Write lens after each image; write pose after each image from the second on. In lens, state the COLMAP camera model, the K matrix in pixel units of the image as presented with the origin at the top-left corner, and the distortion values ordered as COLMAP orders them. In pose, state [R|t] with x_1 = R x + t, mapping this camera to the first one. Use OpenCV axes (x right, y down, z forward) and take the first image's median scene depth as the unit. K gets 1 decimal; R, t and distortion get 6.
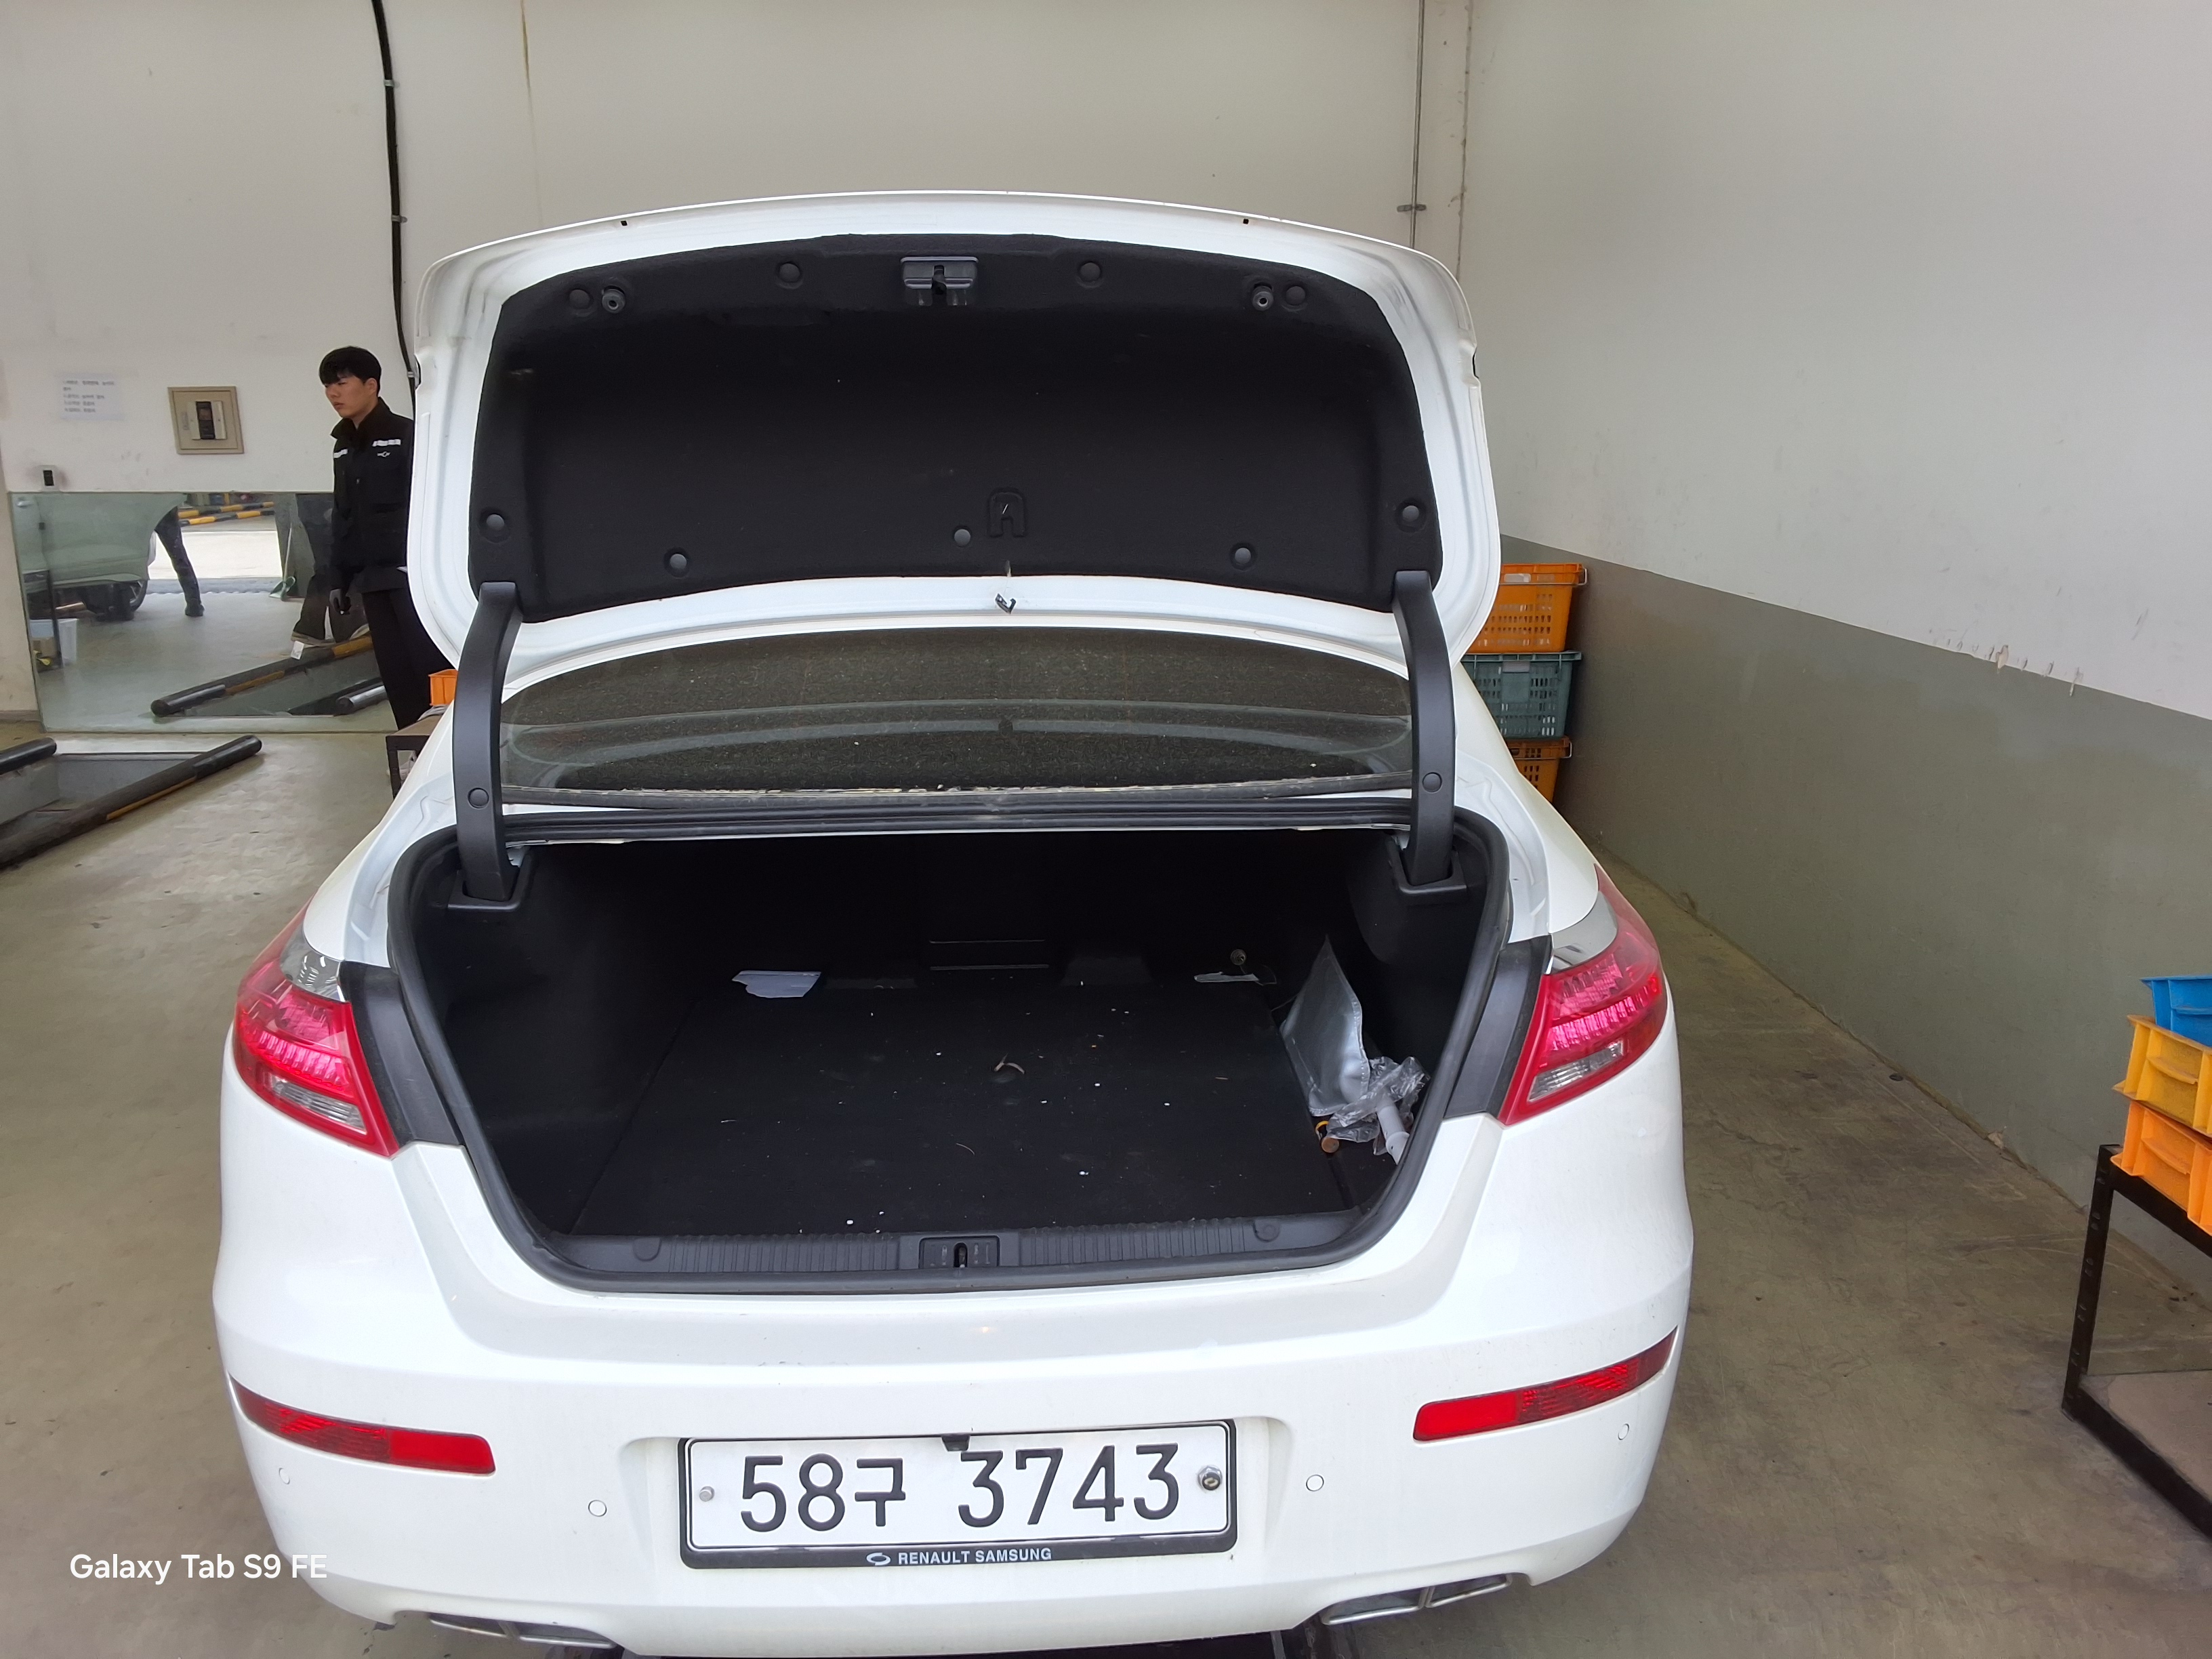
lens RADIAL K [[1796.4, 0, 1091.6], [0, 1796.4, 829.6], [0, 0, 1]] dist [0.058240, -0.083373]
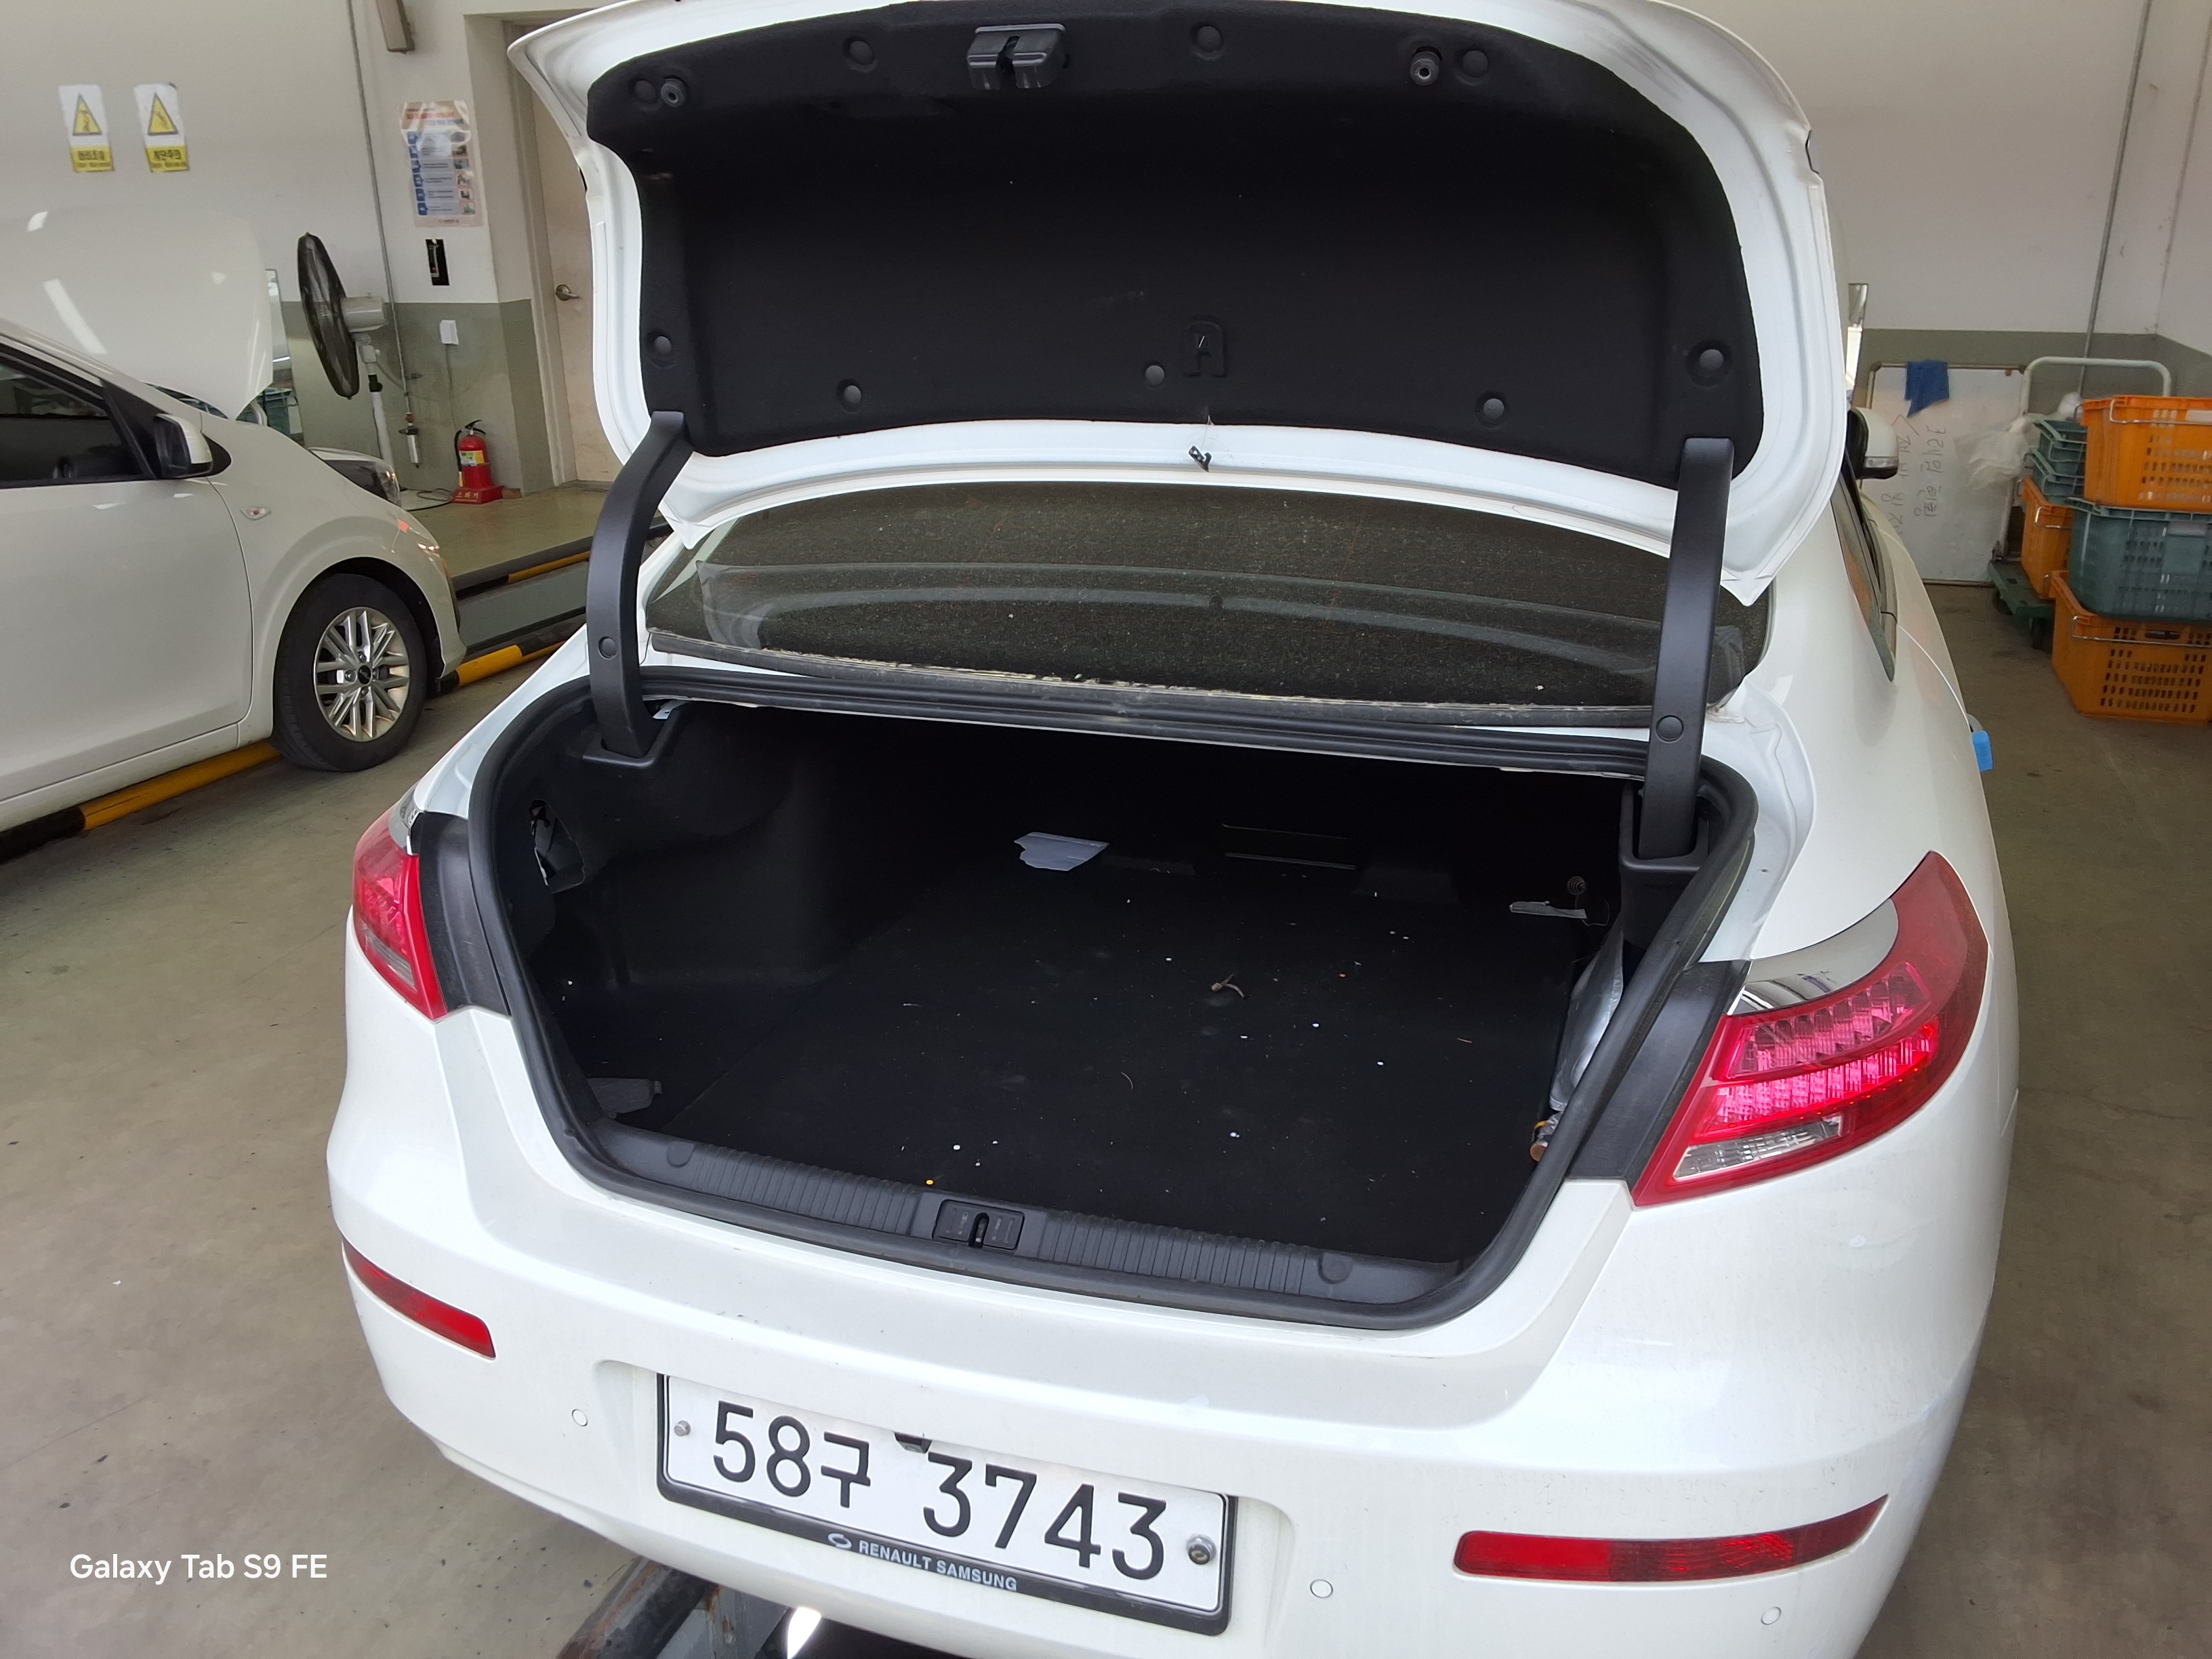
lens RADIAL K [[1796.4, 0, 1103.0], [0, 1796.4, 841.1], [0, 0, 1]] dist [0.058240, -0.083373]
pose [[0.931516, 0.119187, -0.343616, 0.248554], [-0.078535, 0.988407, 0.129939, -0.063207], [0.355119, -0.094054, 0.930078, 0.219078]]
